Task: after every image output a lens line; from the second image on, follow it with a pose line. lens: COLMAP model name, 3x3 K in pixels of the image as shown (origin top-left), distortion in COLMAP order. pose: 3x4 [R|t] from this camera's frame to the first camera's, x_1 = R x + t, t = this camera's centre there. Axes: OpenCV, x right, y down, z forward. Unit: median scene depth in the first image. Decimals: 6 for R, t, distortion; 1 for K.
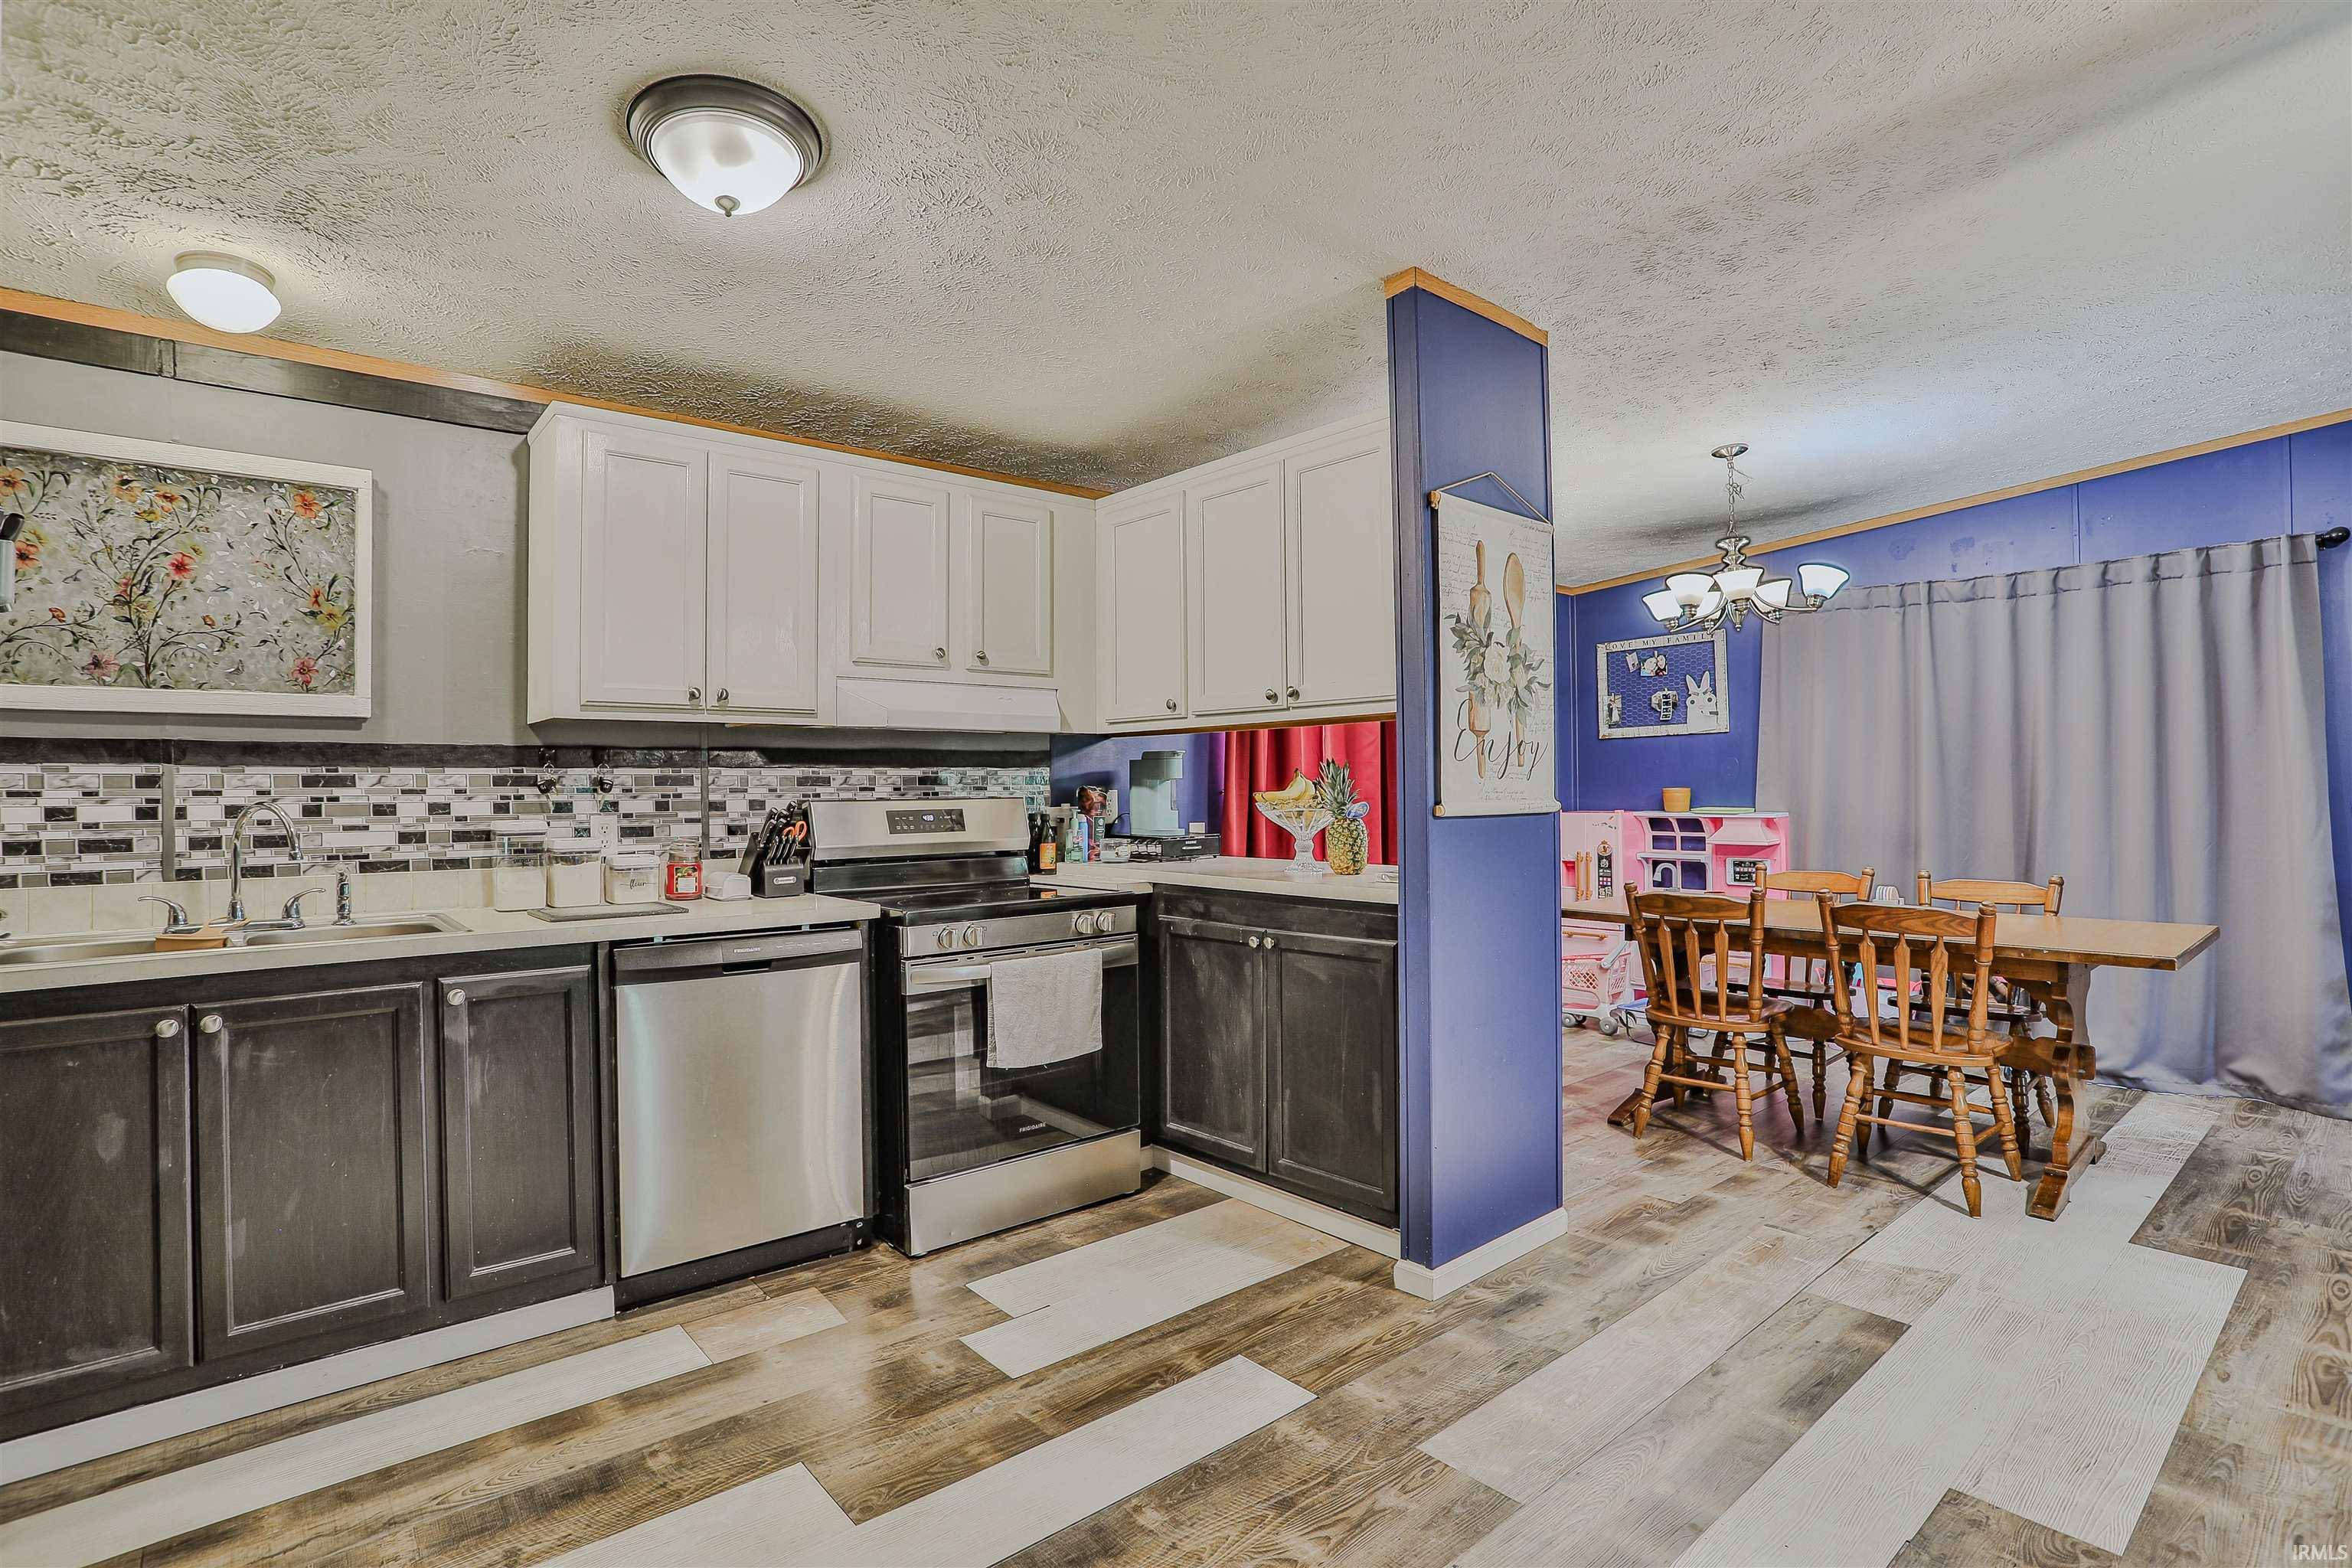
lens RADIAL K [[1136.9, 0, 1159.5], [0, 1136.9, 779.8], [0, 0, 1]] dist [-0.078564, 0.029726]
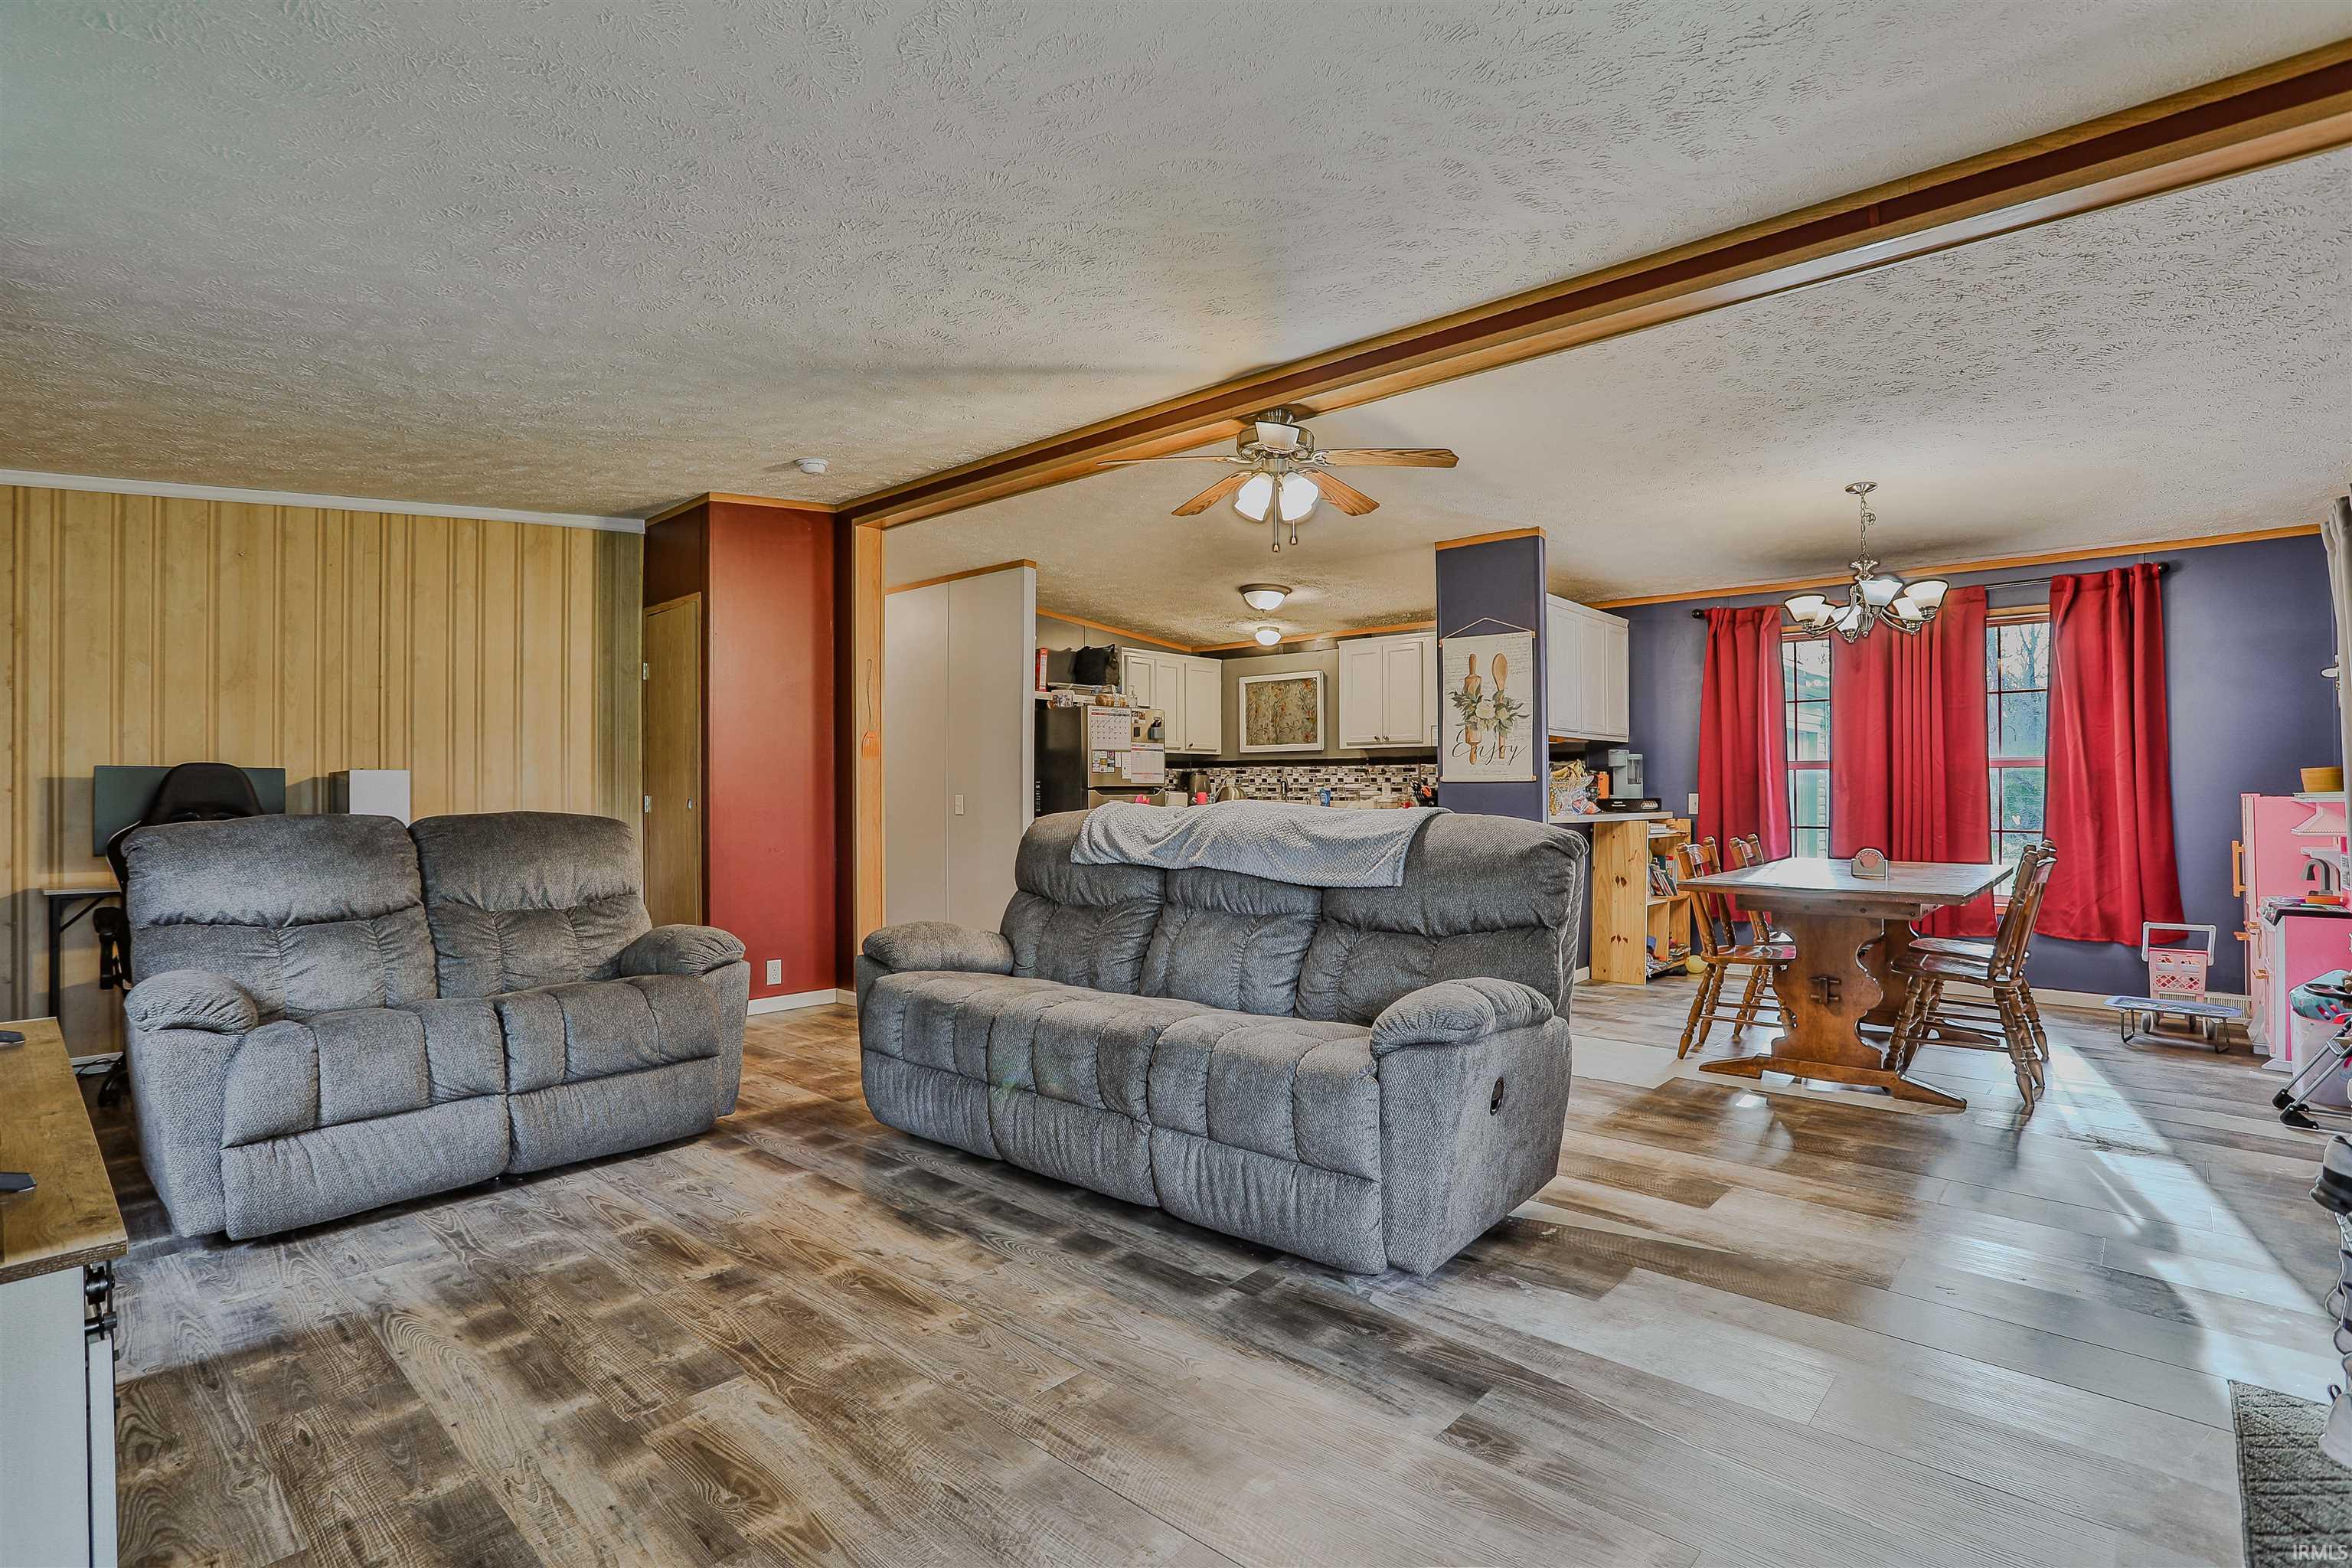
lens RADIAL K [[1136.9, 0, 1159.5], [0, 1136.9, 779.8], [0, 0, 1]] dist [-0.078564, 0.029726]
pose [[0.126193, -0.001100, -0.992005, 2.372039], [0.004055, 0.999992, -0.000593, 0.026355], [0.991997, -0.003948, 0.126196, 0.139353]]
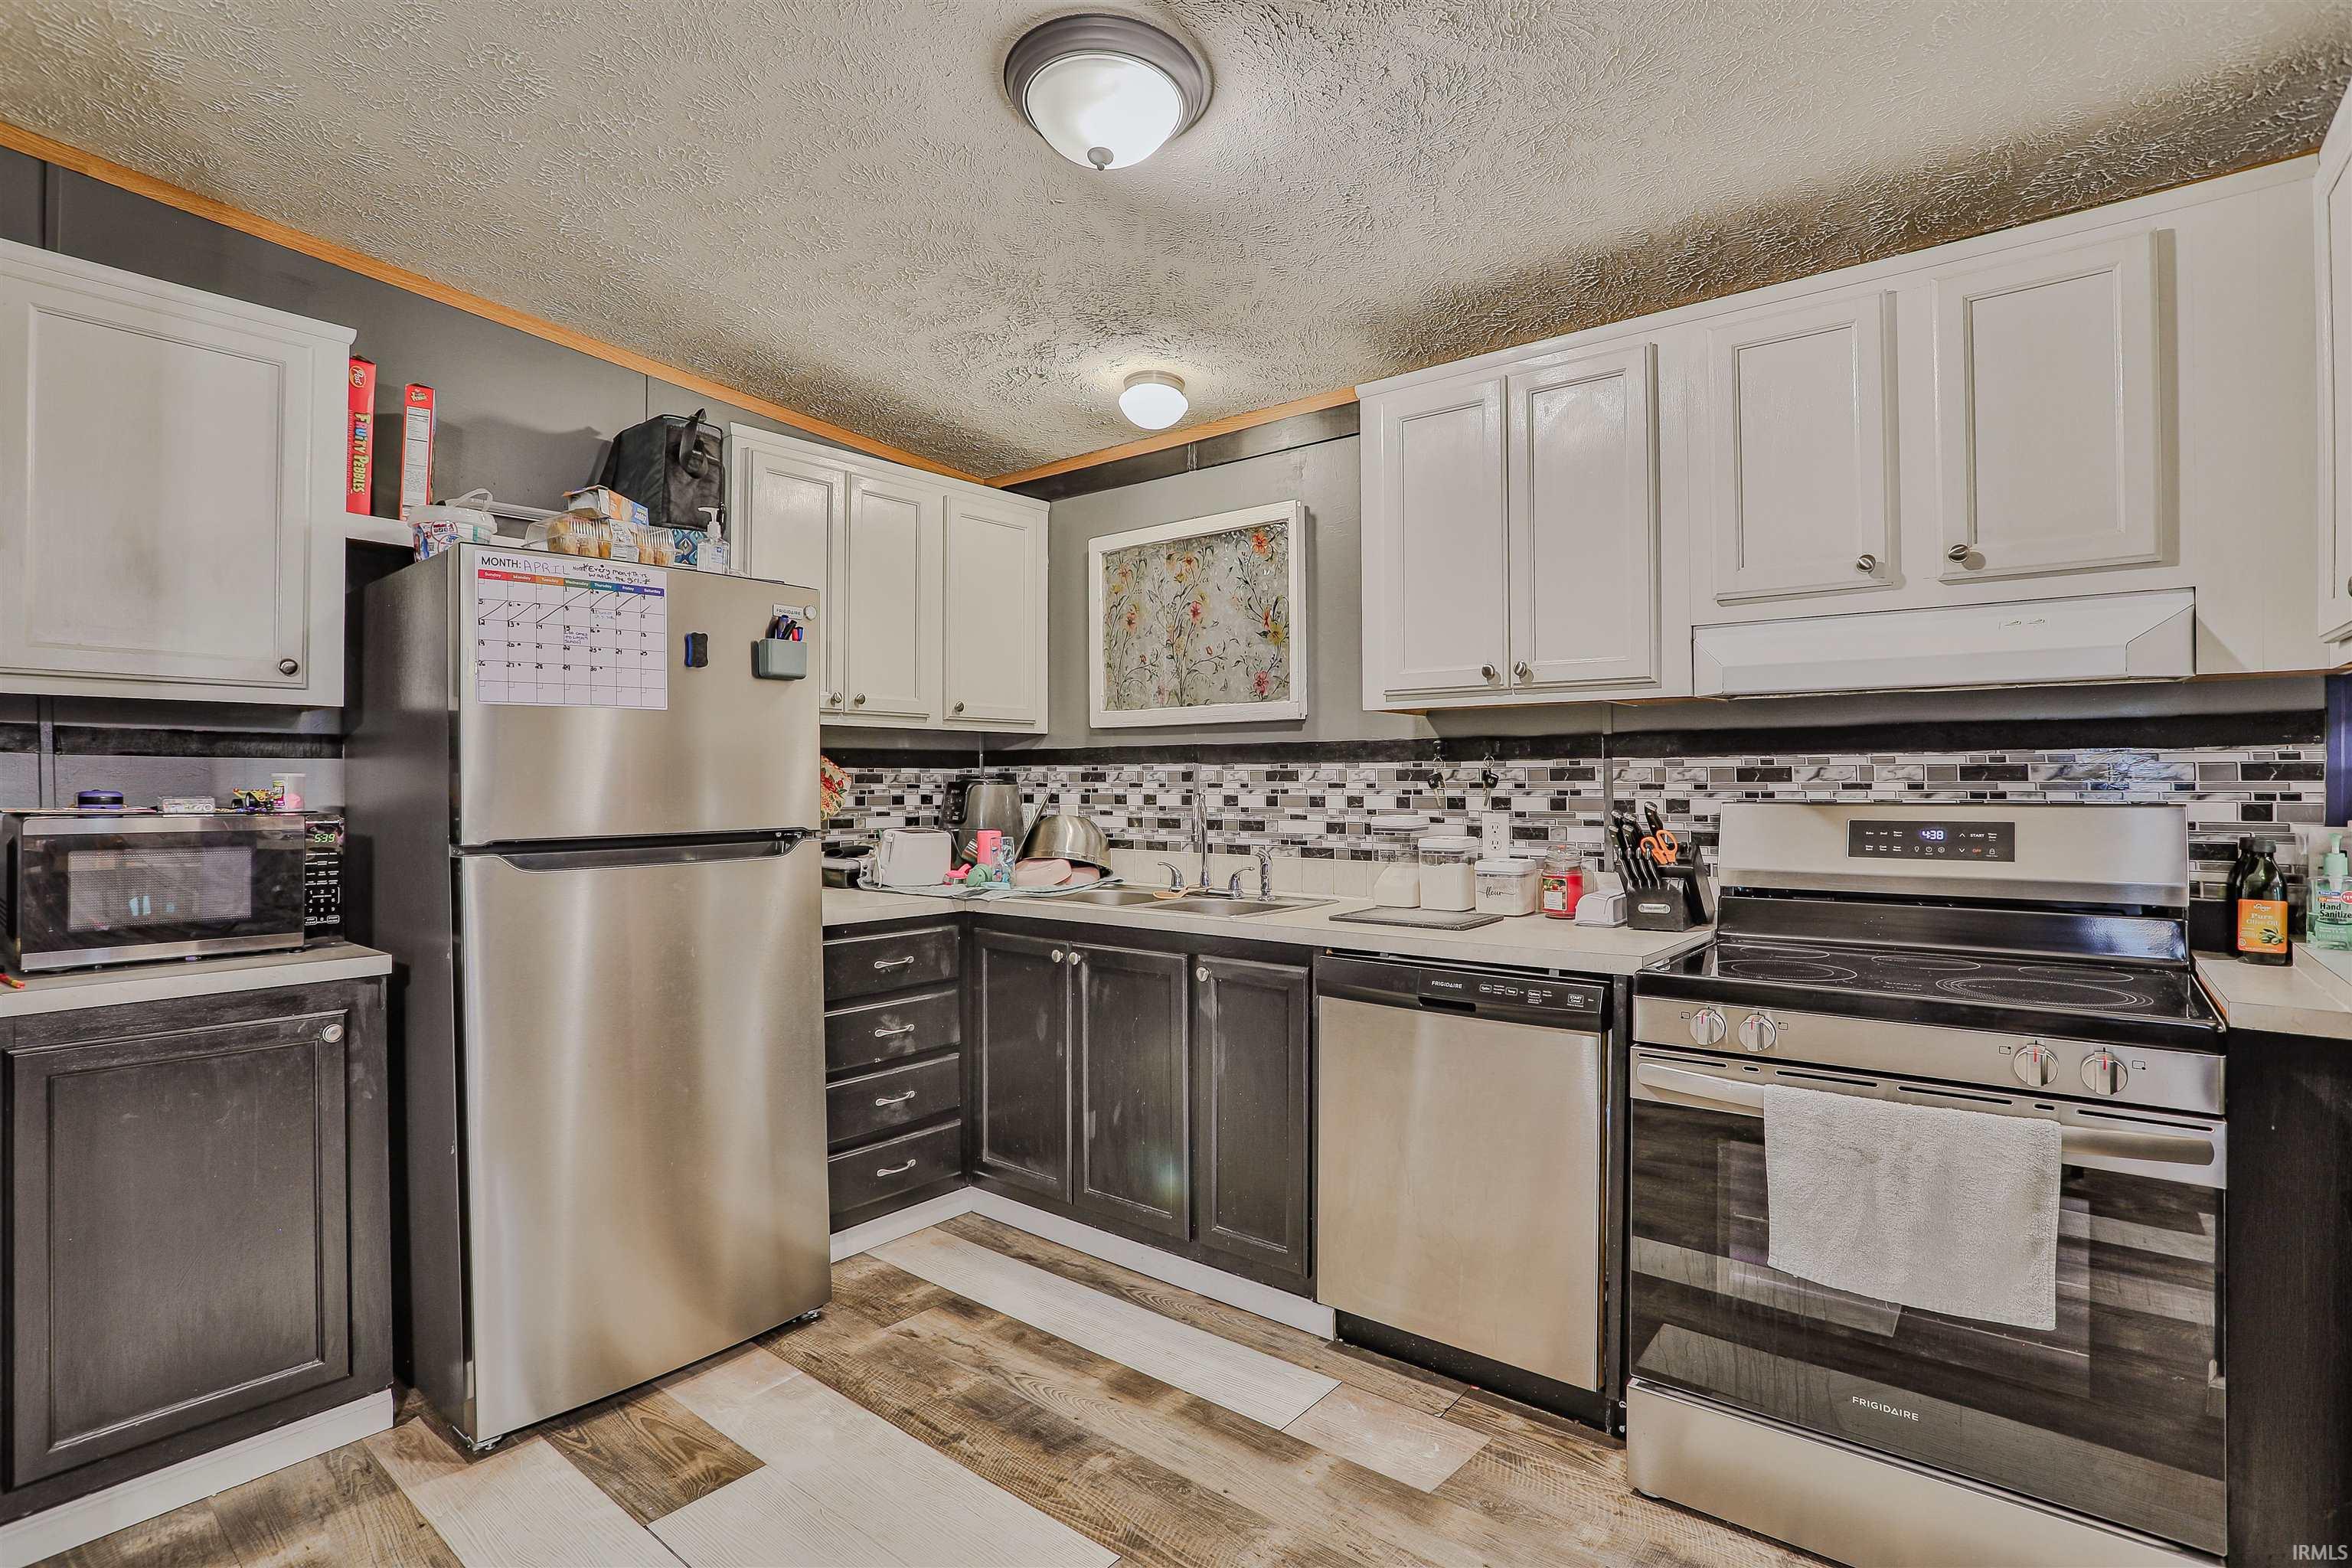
lens RADIAL K [[1136.9, 0, 1159.5], [0, 1136.9, 779.8], [0, 0, 1]] dist [-0.078564, 0.029726]
pose [[0.176997, 0.001909, -0.984210, 0.393166], [0.003572, 0.999990, 0.002582, 0.001793], [0.984205, -0.003972, 0.176988, 0.643406]]
